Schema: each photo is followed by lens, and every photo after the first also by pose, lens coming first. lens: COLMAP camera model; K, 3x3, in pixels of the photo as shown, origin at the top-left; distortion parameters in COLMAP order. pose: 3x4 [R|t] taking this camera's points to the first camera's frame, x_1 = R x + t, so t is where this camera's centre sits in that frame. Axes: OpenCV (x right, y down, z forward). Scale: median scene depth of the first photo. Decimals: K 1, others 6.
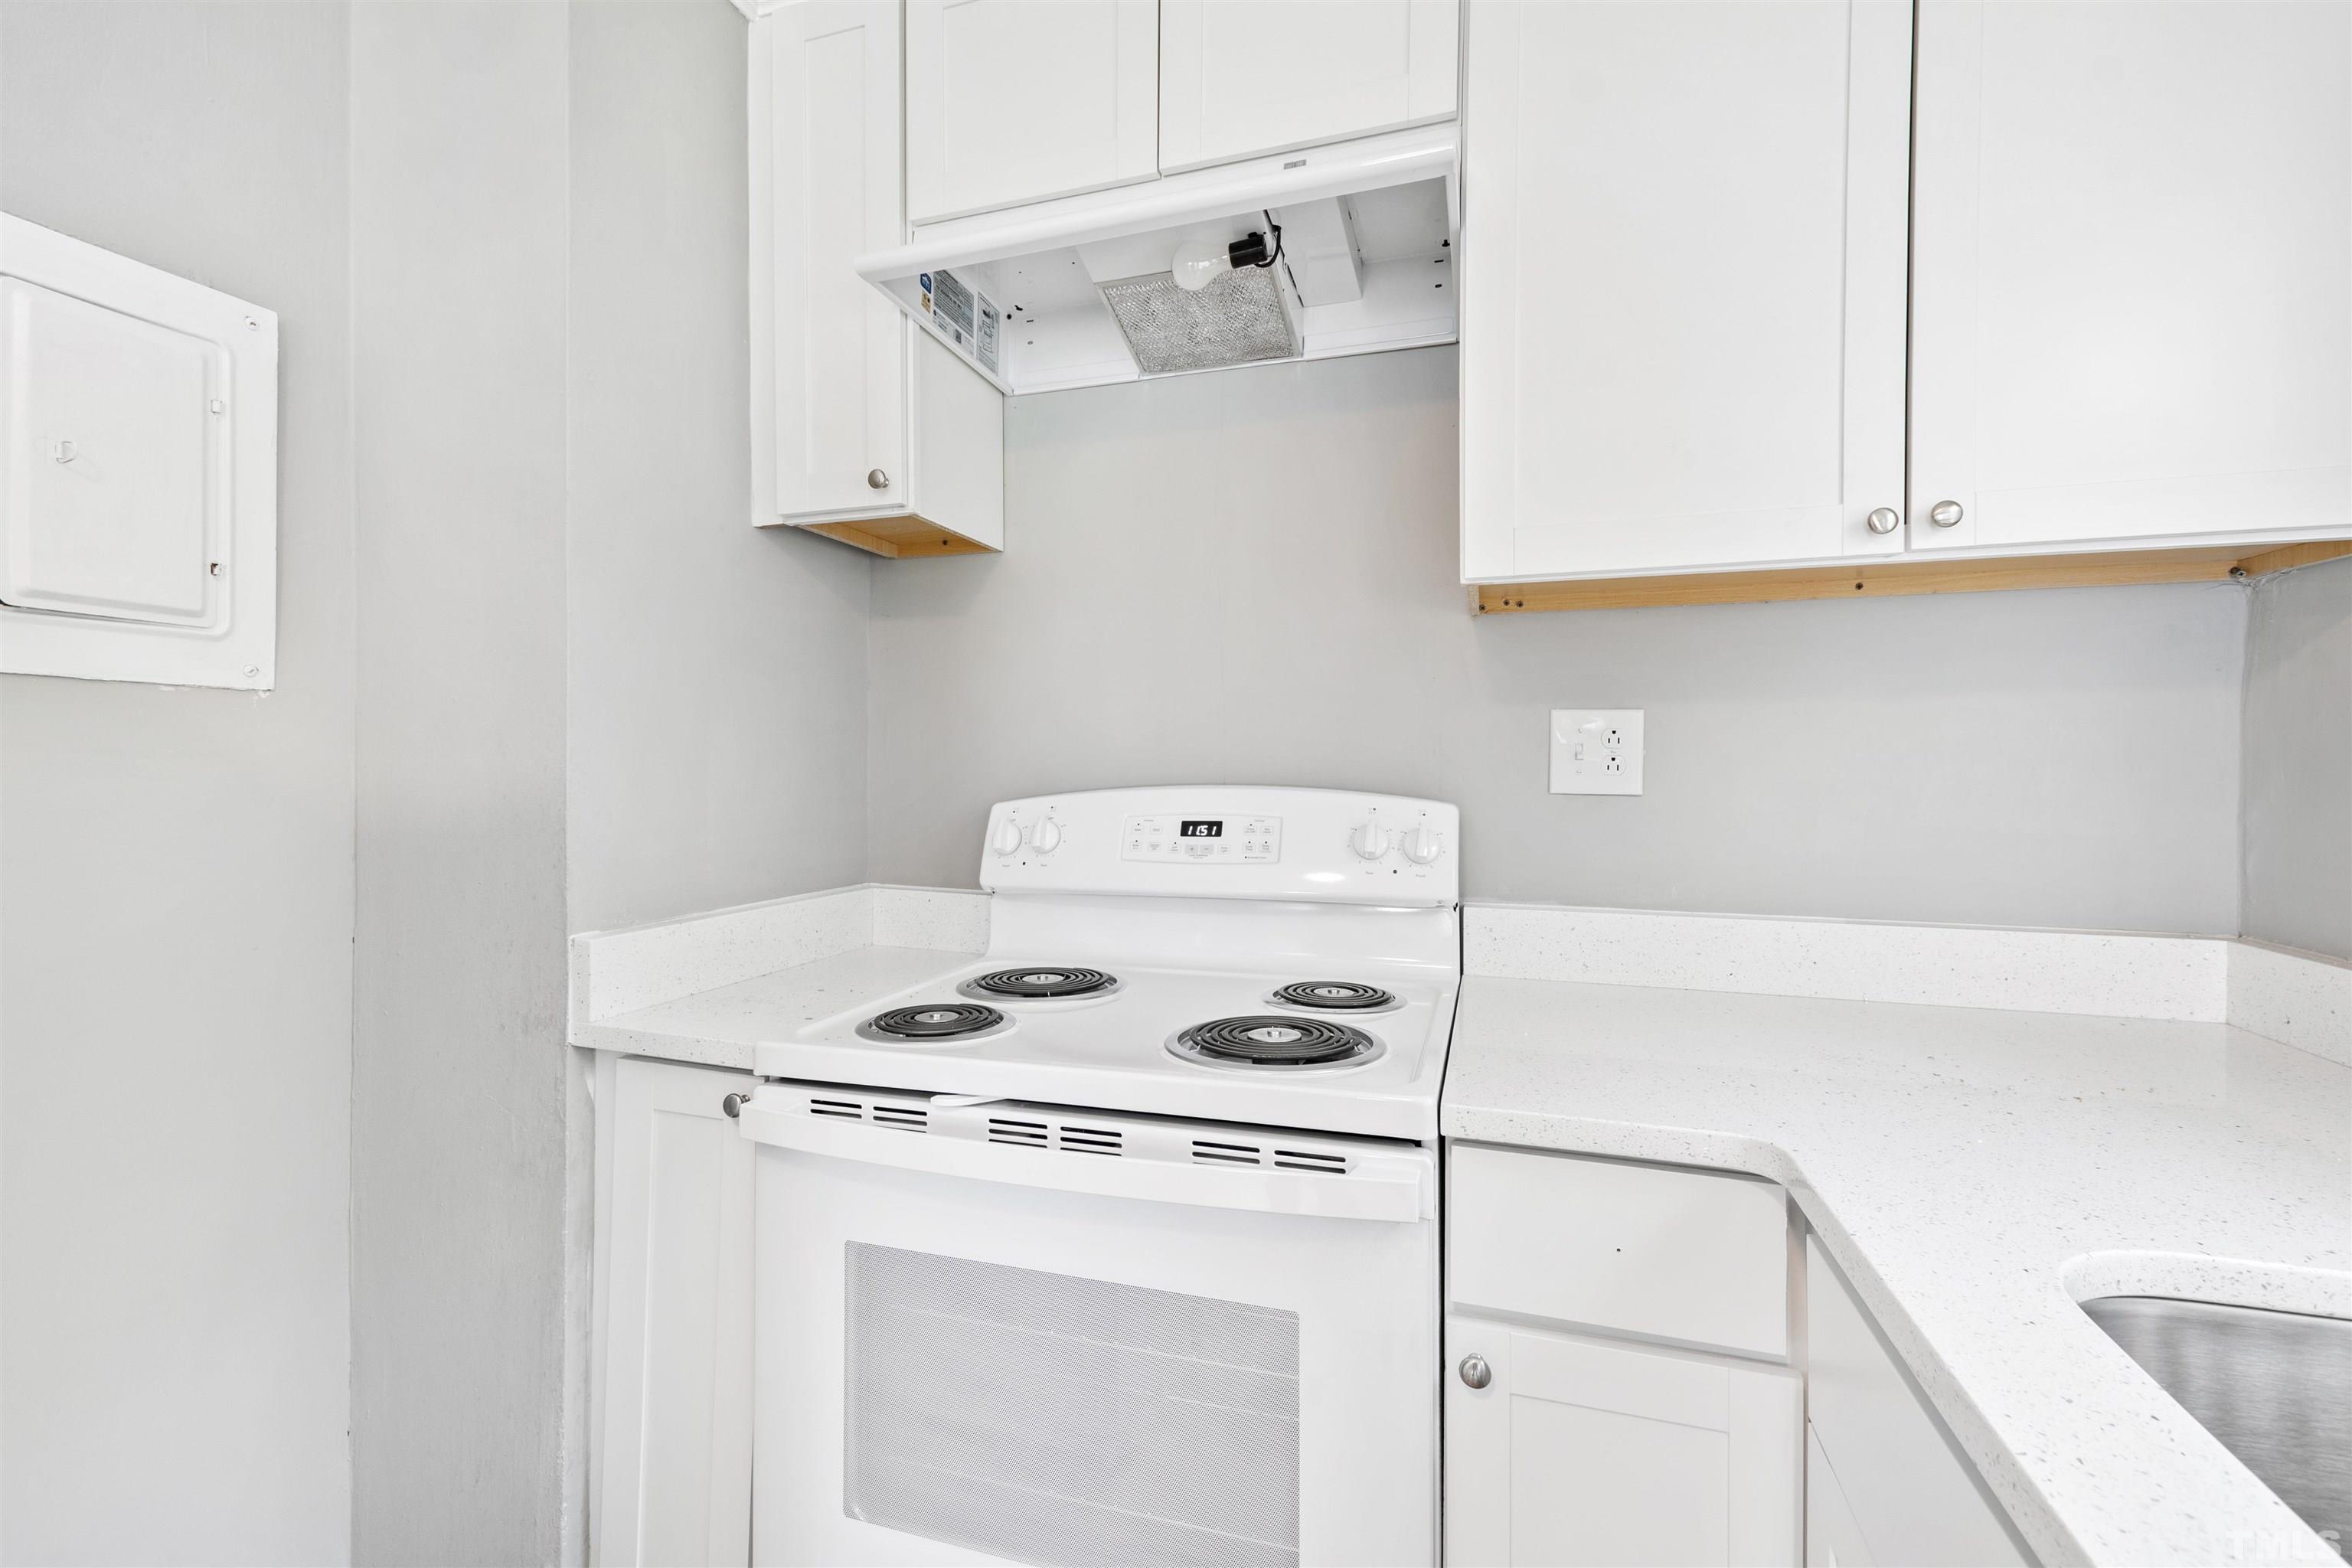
lens RADIAL K [[1035.8, 0, 1161.2], [0, 1035.8, 774.6], [0, 0, 1]] dist [0.005964, -0.000228]
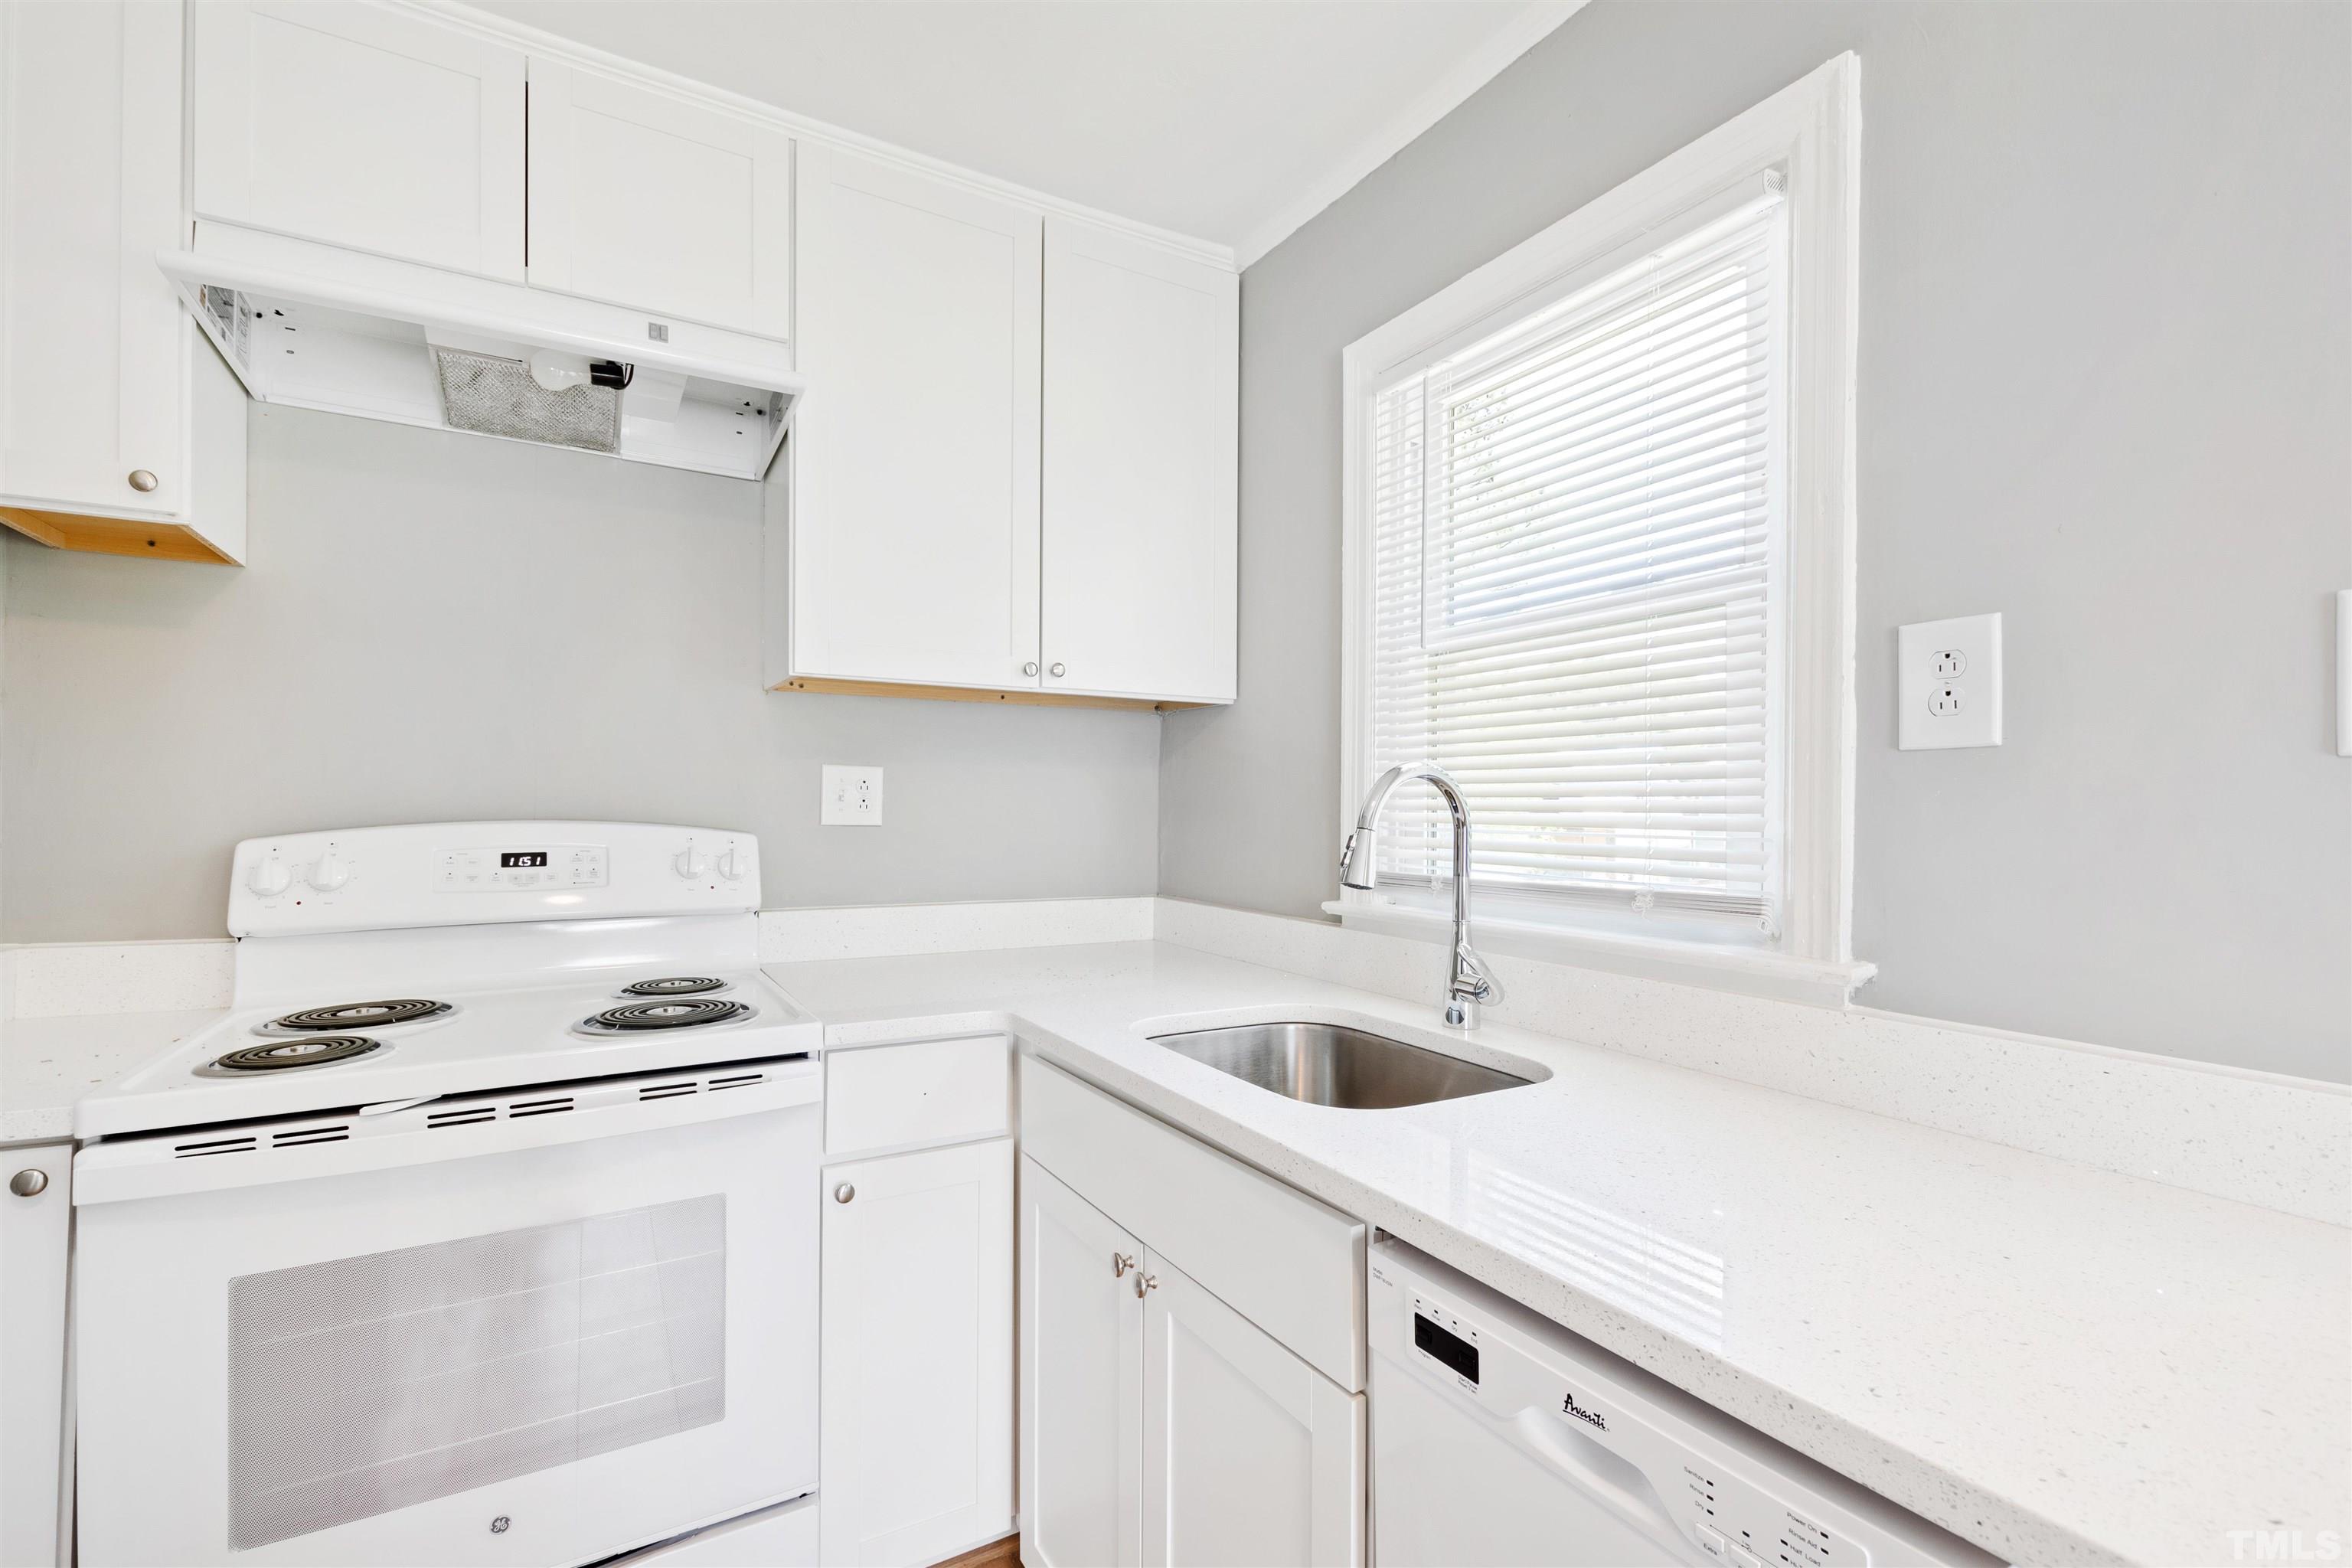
lens RADIAL K [[1035.8, 0, 1176.4], [0, 1035.8, 808.2], [0, 0, 1]] dist [0.005964, -0.000228]
pose [[0.654502, 0.004050, 0.756050, -0.363550], [-0.001536, 0.999991, -0.004027, 0.000827], [-0.756059, 0.001474, 0.654502, -0.263726]]
